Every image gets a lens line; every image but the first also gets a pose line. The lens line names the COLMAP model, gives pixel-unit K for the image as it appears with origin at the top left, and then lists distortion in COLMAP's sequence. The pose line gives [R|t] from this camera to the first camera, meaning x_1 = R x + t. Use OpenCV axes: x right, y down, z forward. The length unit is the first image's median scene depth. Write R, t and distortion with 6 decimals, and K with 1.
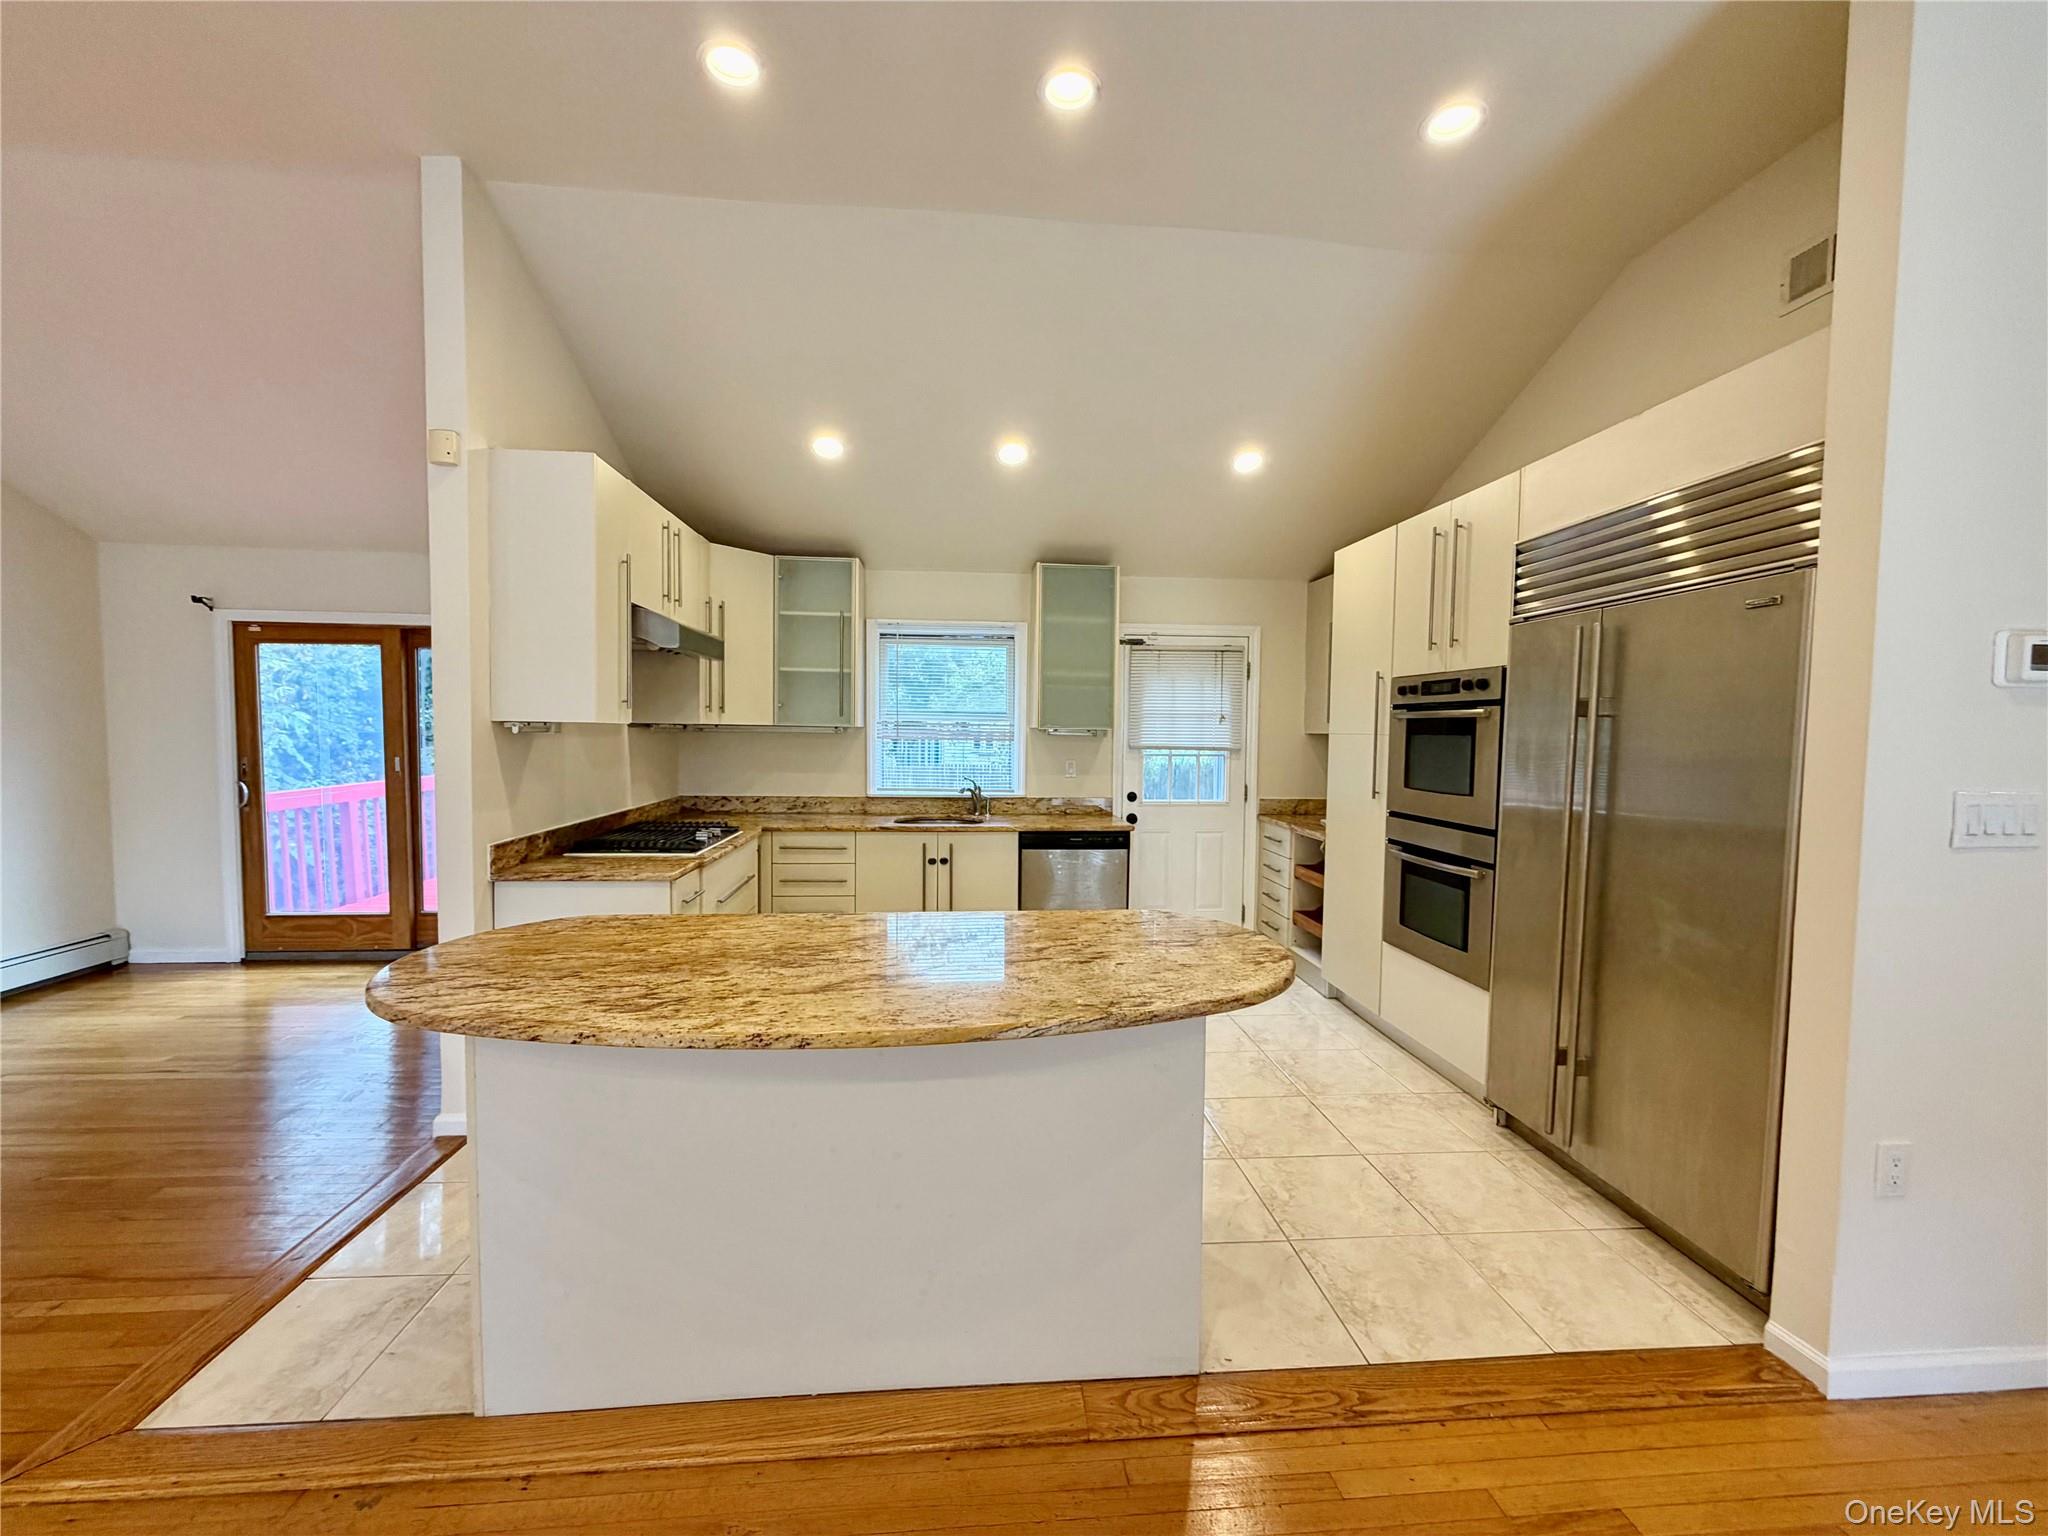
lens RADIAL K [[815.4, 0, 1016.9], [0, 815.4, 768.3], [0, 0, 1]] dist [-0.000162, 0.000371]
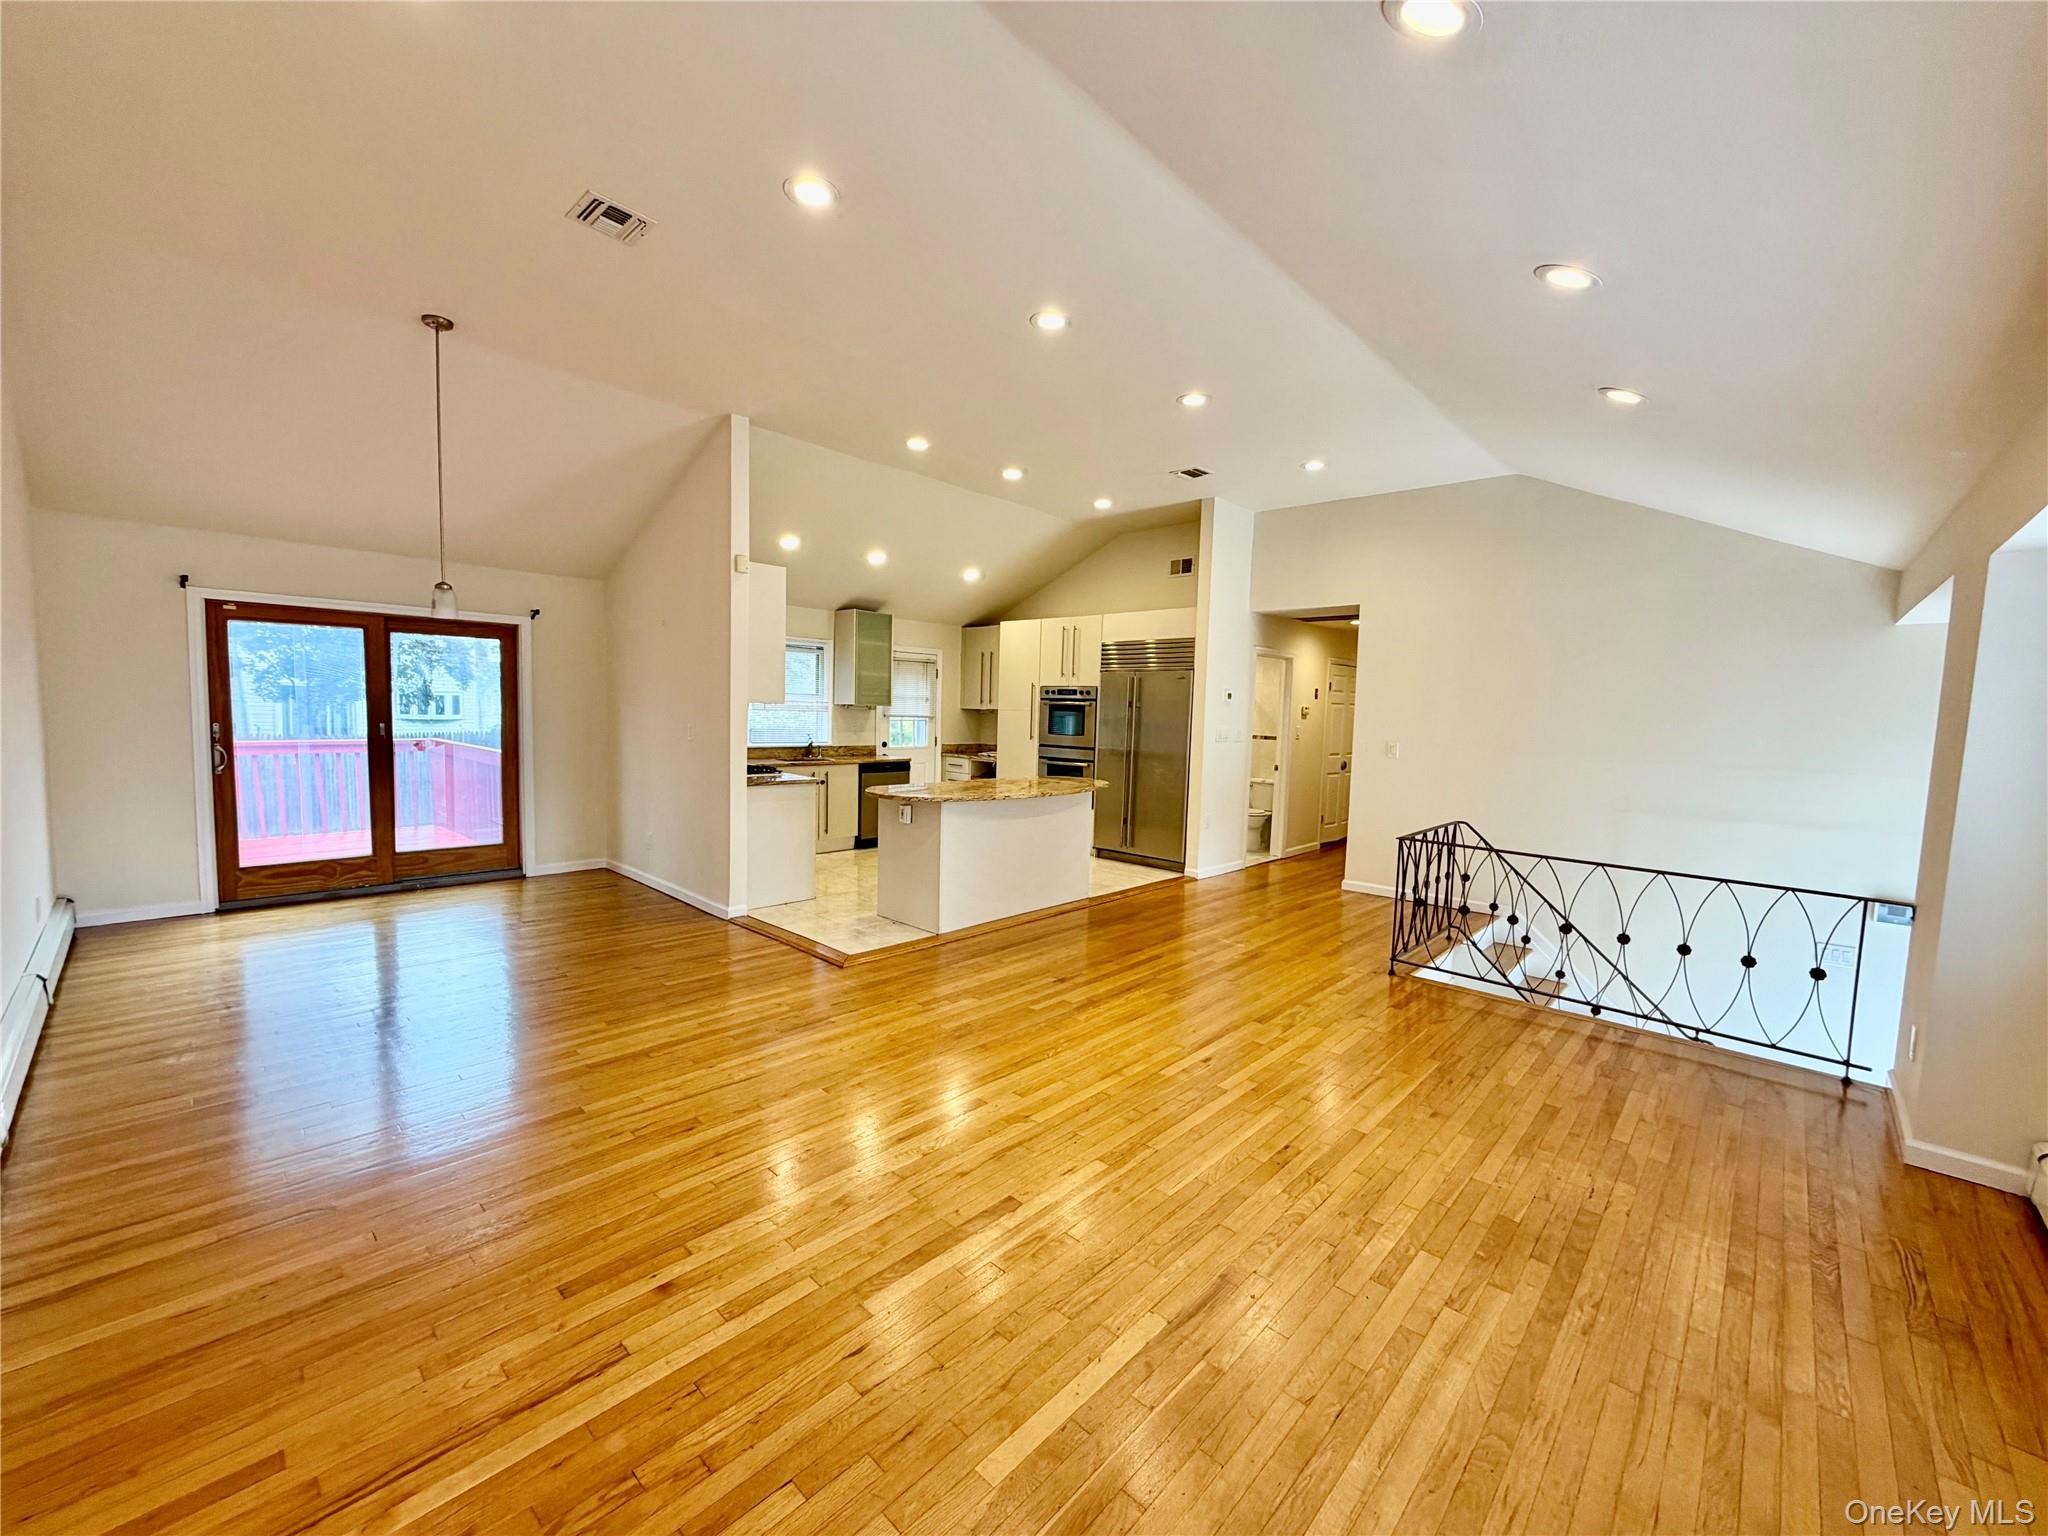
lens RADIAL K [[815.4, 0, 1015.5], [0, 815.4, 767.9], [0, 0, 1]] dist [-0.000162, 0.000371]
pose [[0.748571, -0.040767, 0.661801, -1.182419], [0.013846, 0.998852, 0.045869, 0.013378], [-0.662910, -0.025173, 0.748275, -0.713785]]
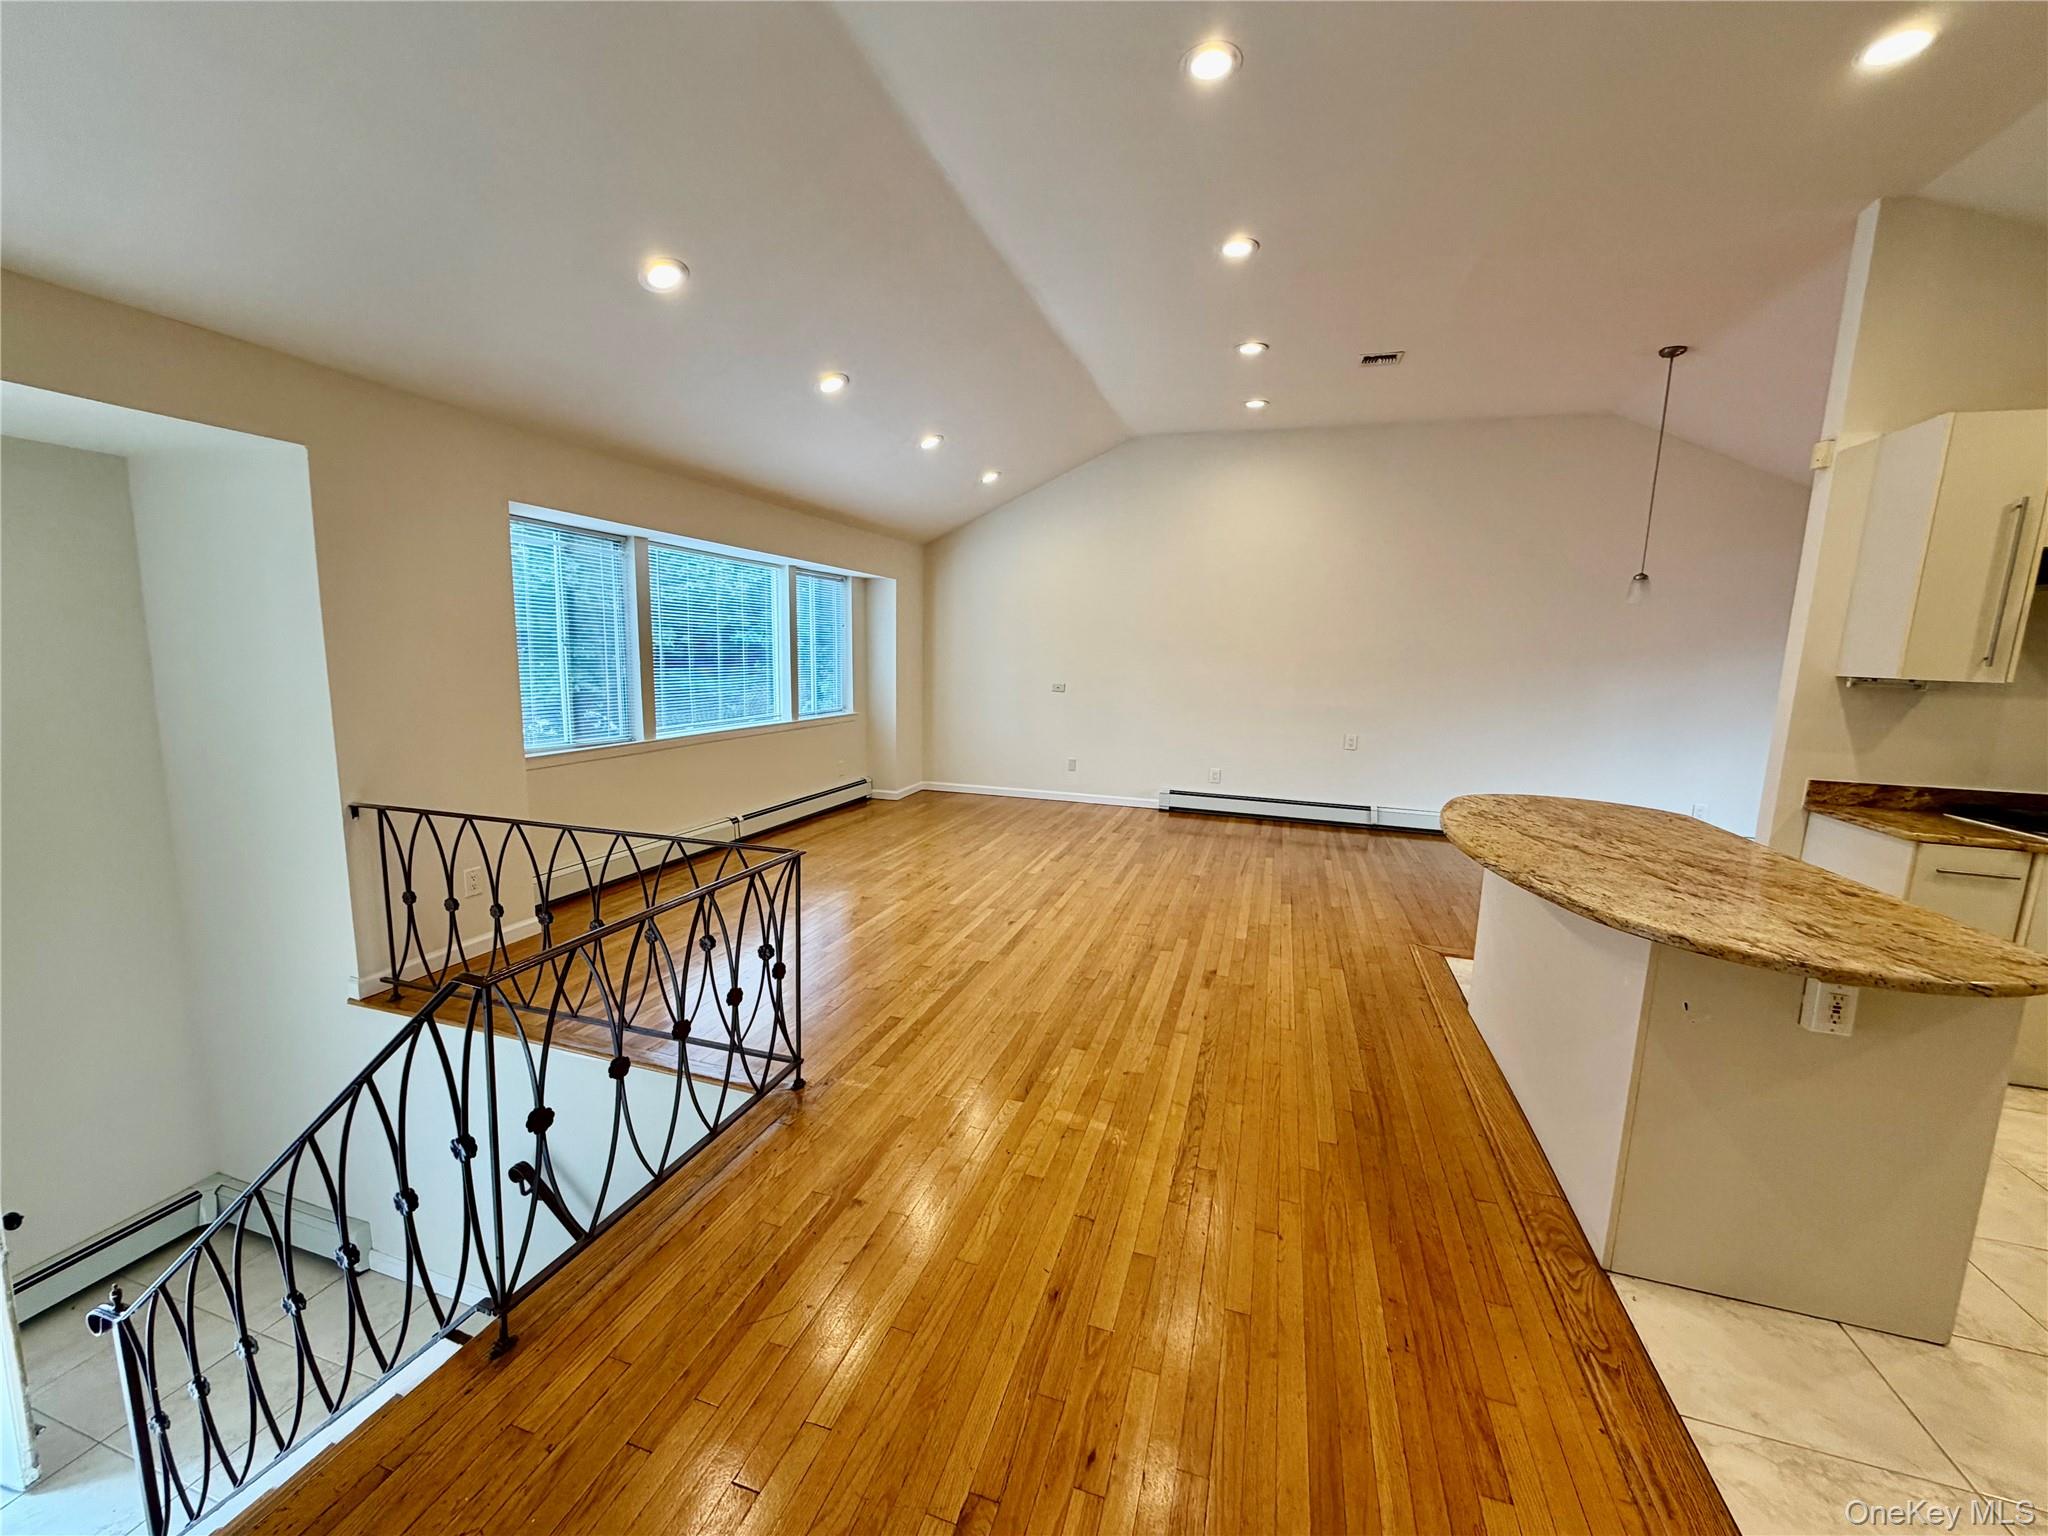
lens RADIAL K [[815.4, 0, 1017.5], [0, 815.4, 766.0], [0, 0, 1]] dist [-0.000162, 0.000371]
pose [[-0.388648, 0.108587, -0.914965, 0.749711], [-0.081969, 0.985019, 0.151718, -0.010093], [0.917733, 0.133964, -0.373925, 0.310263]]
